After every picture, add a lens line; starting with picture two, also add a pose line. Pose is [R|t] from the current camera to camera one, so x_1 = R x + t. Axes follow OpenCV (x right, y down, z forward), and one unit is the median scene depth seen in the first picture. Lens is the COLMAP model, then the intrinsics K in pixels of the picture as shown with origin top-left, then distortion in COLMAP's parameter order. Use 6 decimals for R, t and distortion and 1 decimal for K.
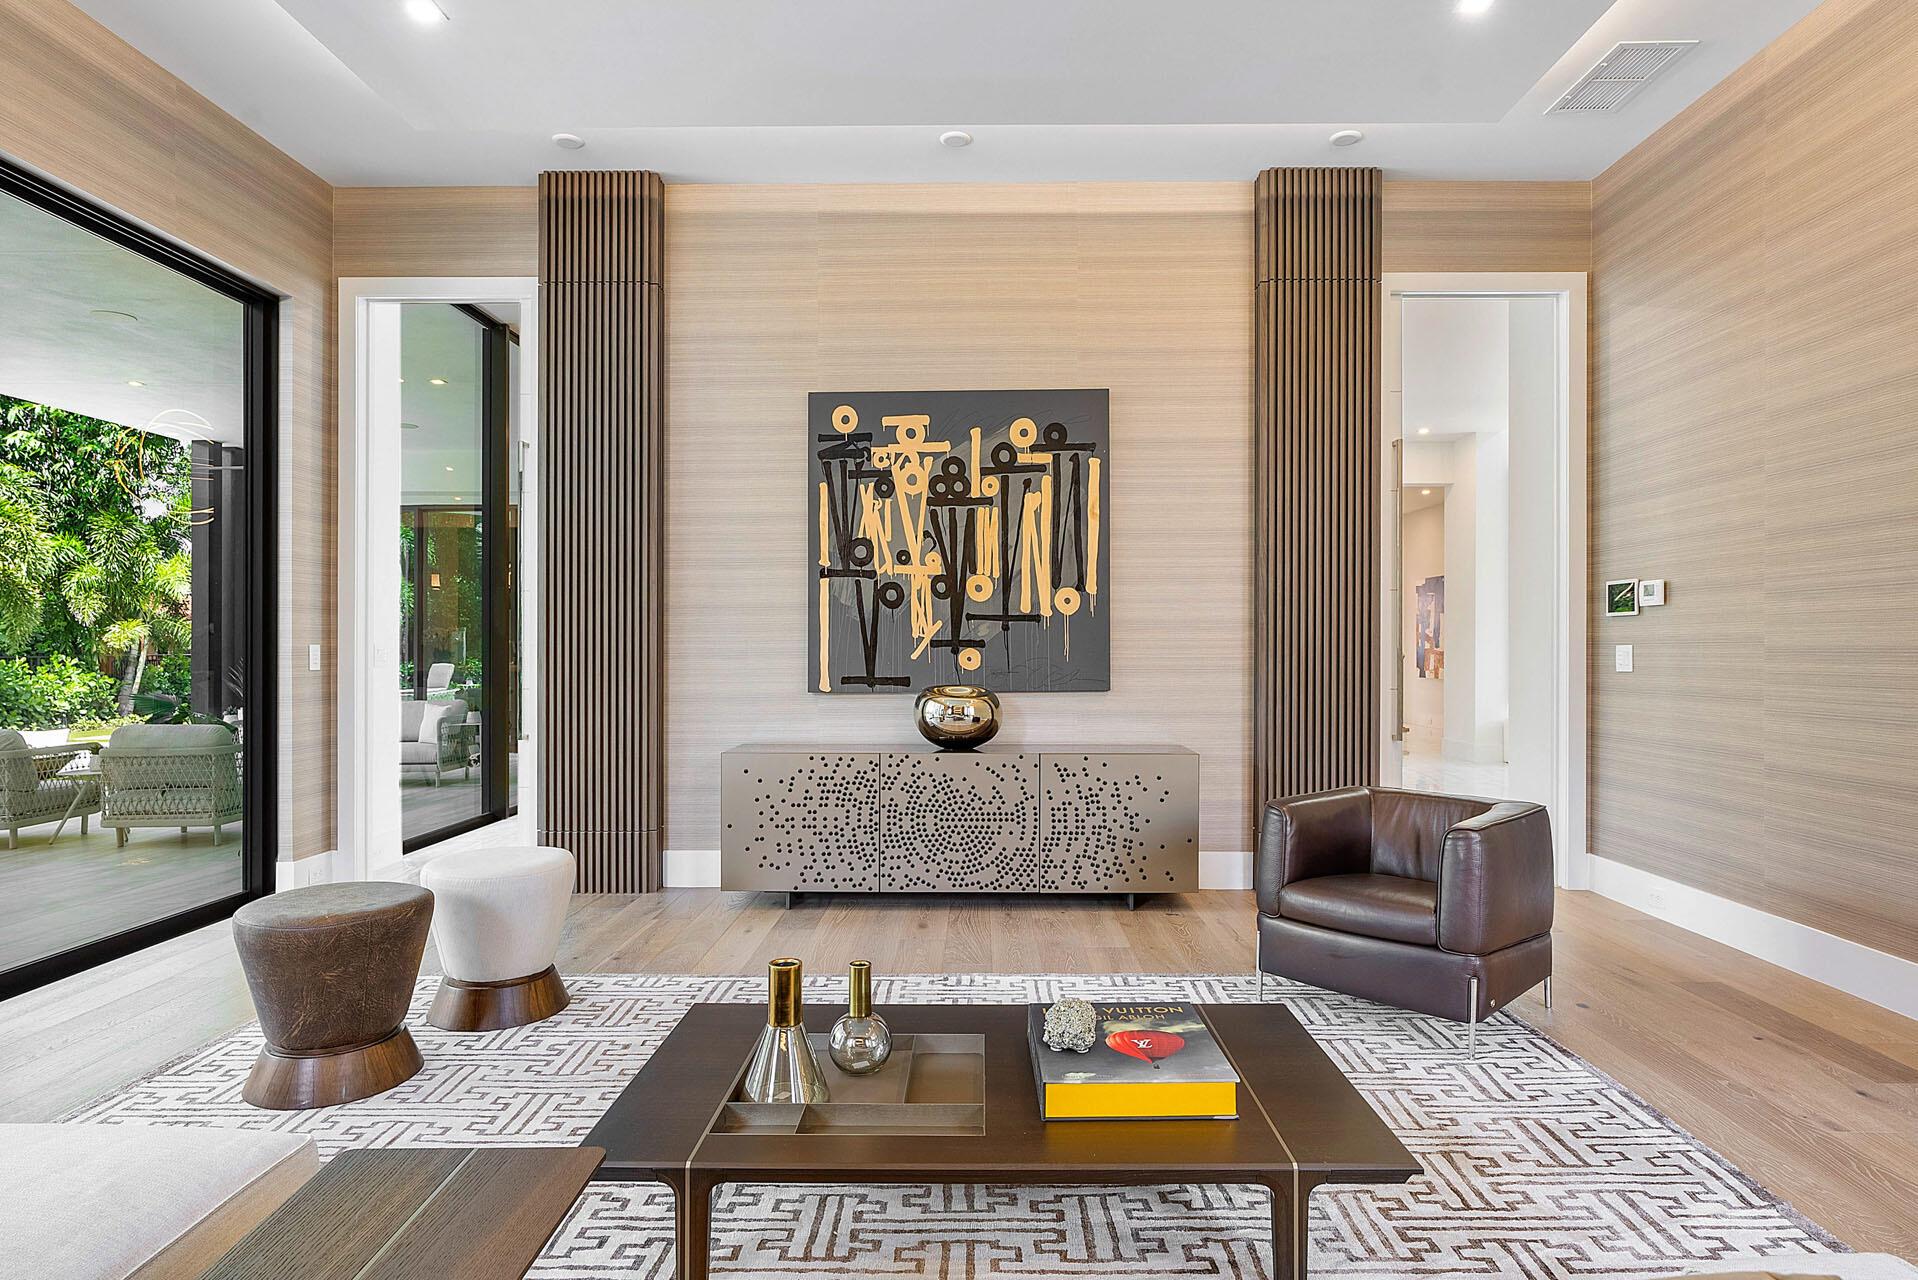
lens RADIAL K [[1085.4, 0, 955.9], [0, 1085.4, 639.2], [0, 0, 1]] dist [-0.004084, 0.002583]
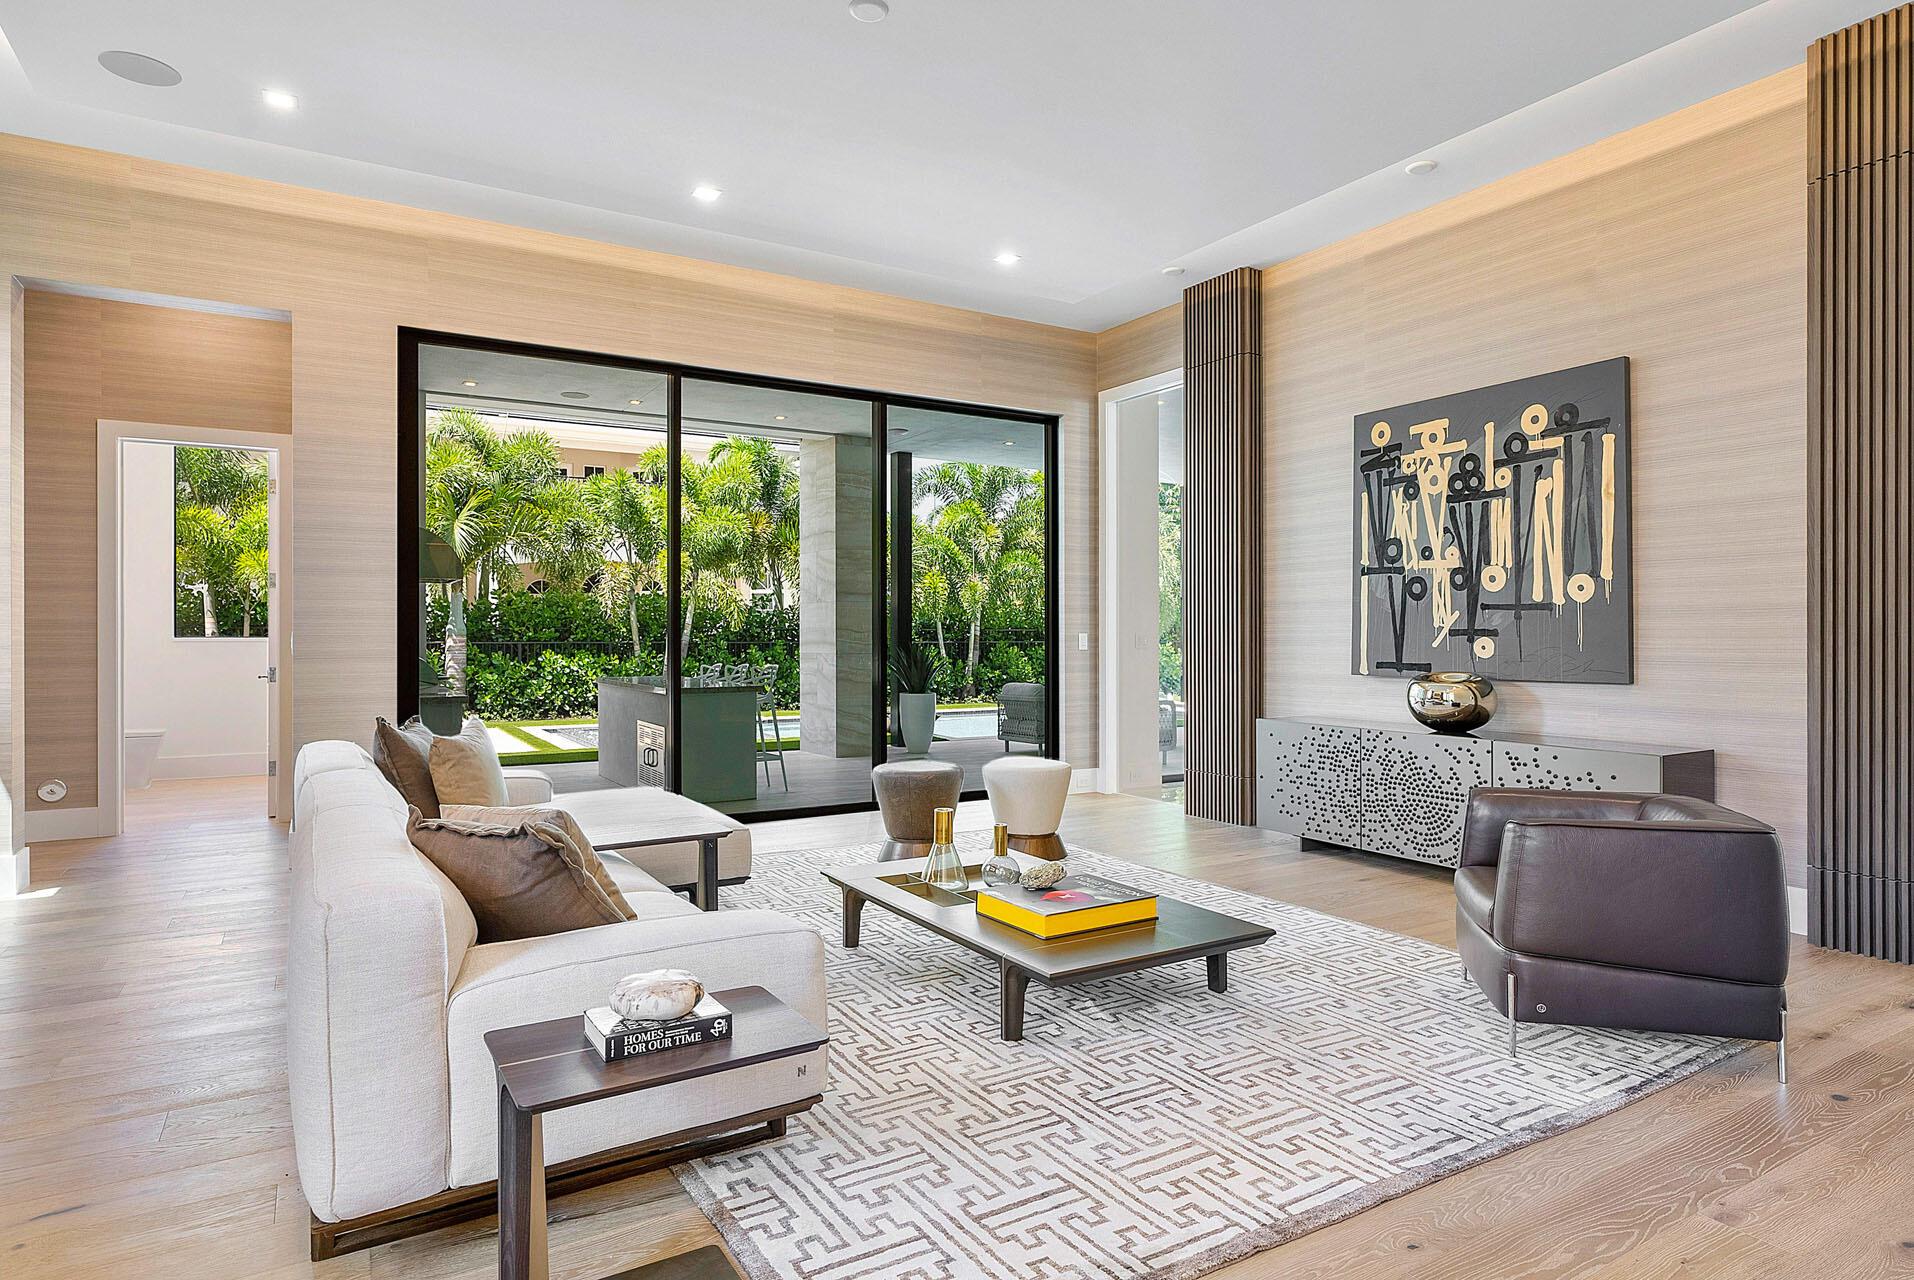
lens RADIAL K [[1083.1, 0, 961.4], [0, 1083.1, 630.2], [0, 0, 1]] dist [-0.004084, 0.002583]
pose [[0.521161, -0.001869, -0.853456, 0.631612], [0.002414, 0.999997, -0.000716, 0.001160], [0.853455, -0.001687, 0.521164, 0.040019]]
